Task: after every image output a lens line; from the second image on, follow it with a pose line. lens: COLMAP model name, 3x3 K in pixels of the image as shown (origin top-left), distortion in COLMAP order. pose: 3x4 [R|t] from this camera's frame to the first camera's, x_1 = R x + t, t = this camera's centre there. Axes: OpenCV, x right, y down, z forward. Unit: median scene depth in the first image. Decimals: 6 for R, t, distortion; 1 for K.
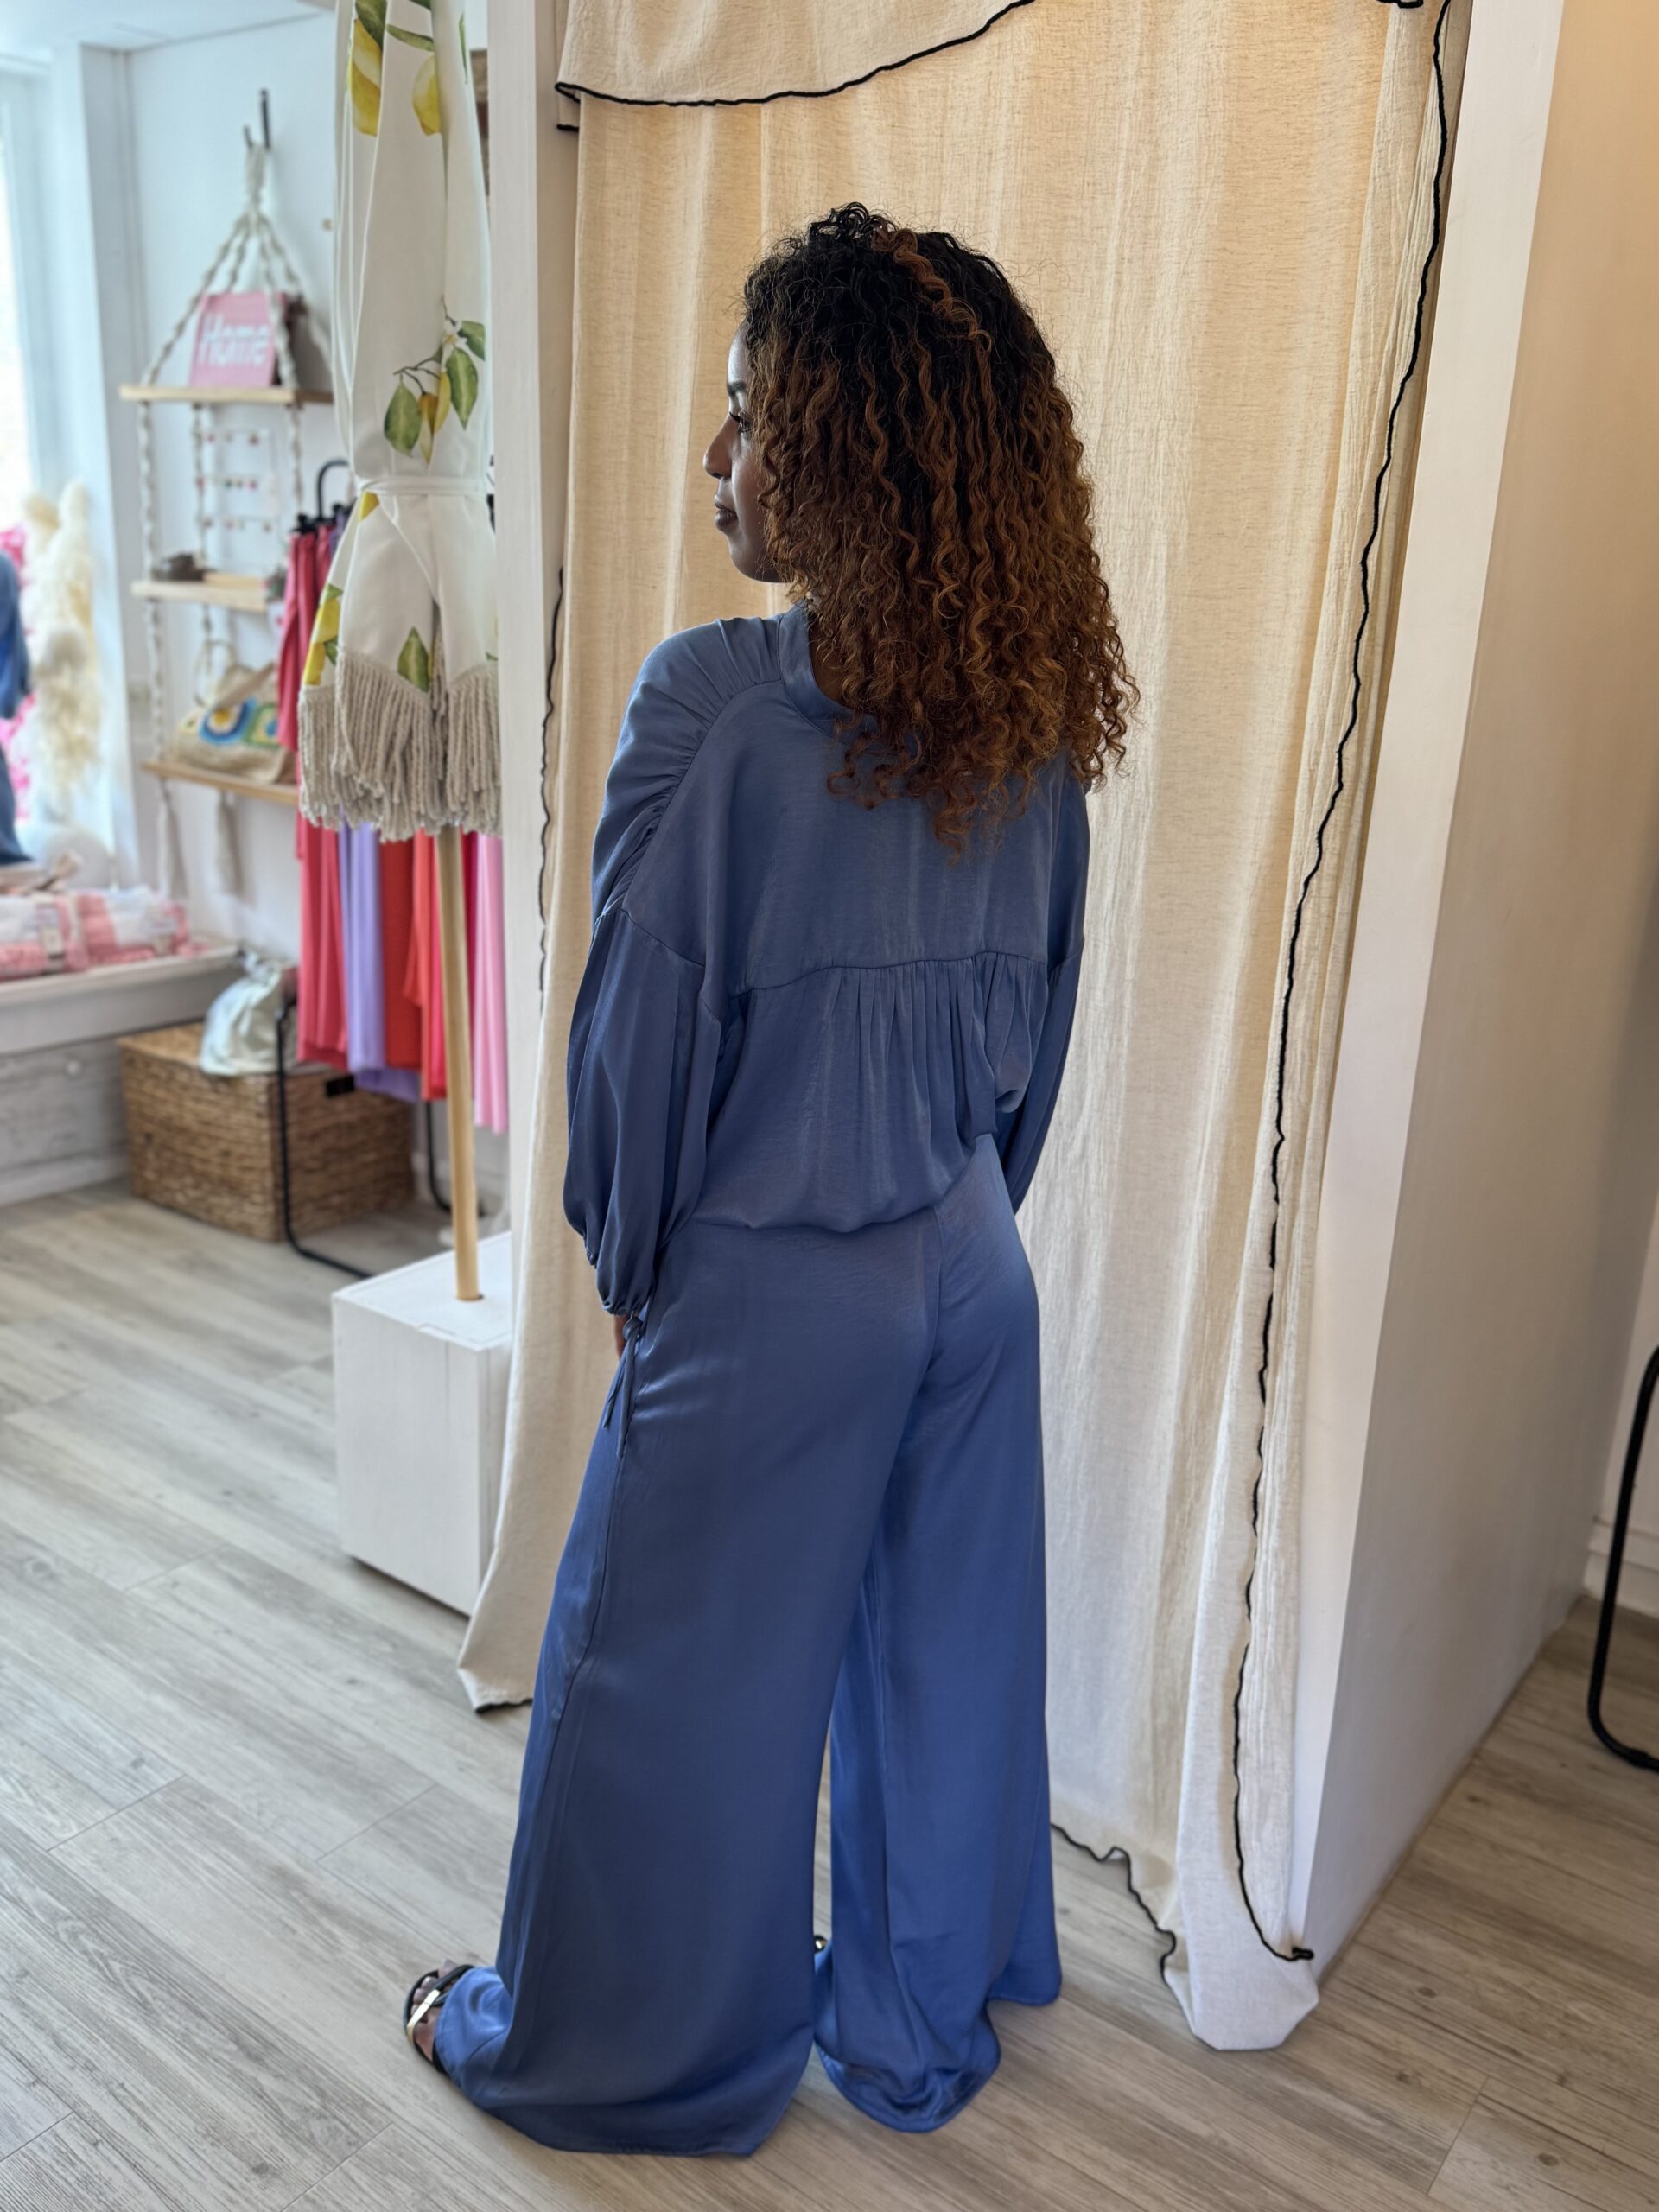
lens RADIAL K [[1769.3, 0, 829.5], [0, 1769.3, 1106.0], [0, 0, 1]] dist [0.037063, -0.066672]
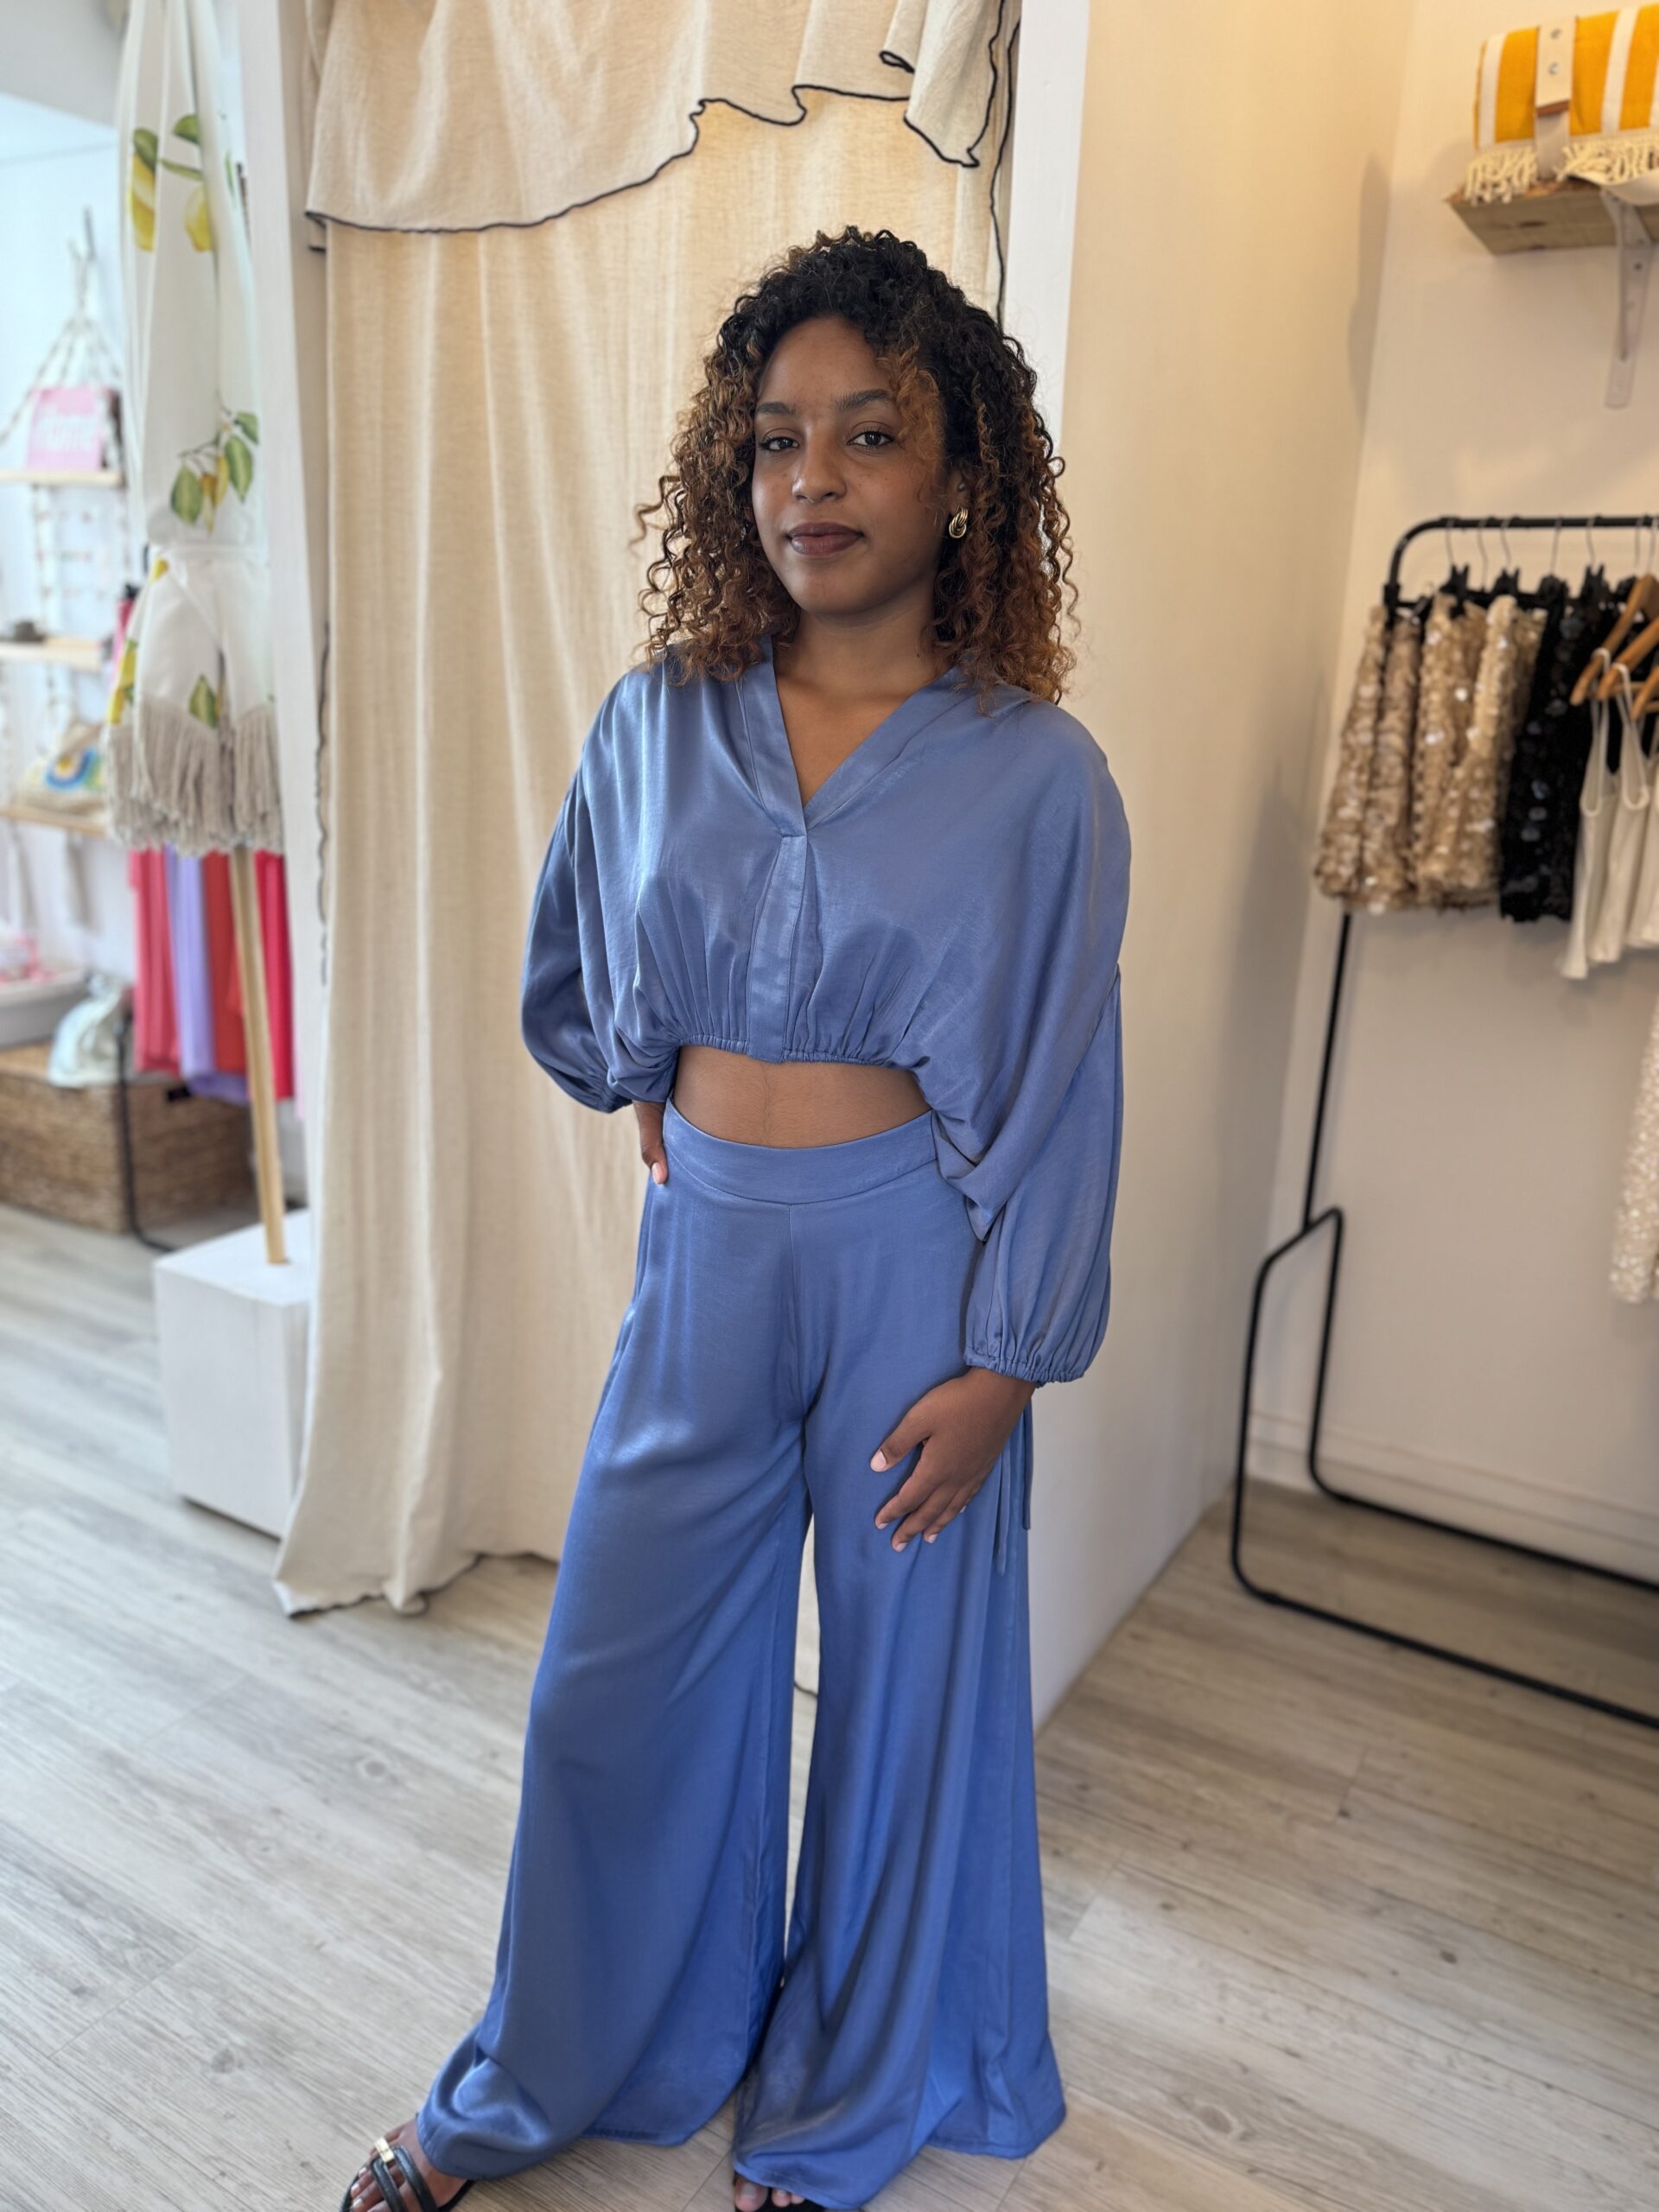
lens RADIAL K [[1601.7, 0, 829.5], [0, 1601.7, 1106.0], [0, 0, 1]] dist [-0.005593, -0.000358]
pose [[0.995270, -0.029376, 0.092603, 0.066973], [0.030337, 0.999499, -0.008997, 0.033067], [-0.092292, 0.011763, 0.995662, -0.070237]]
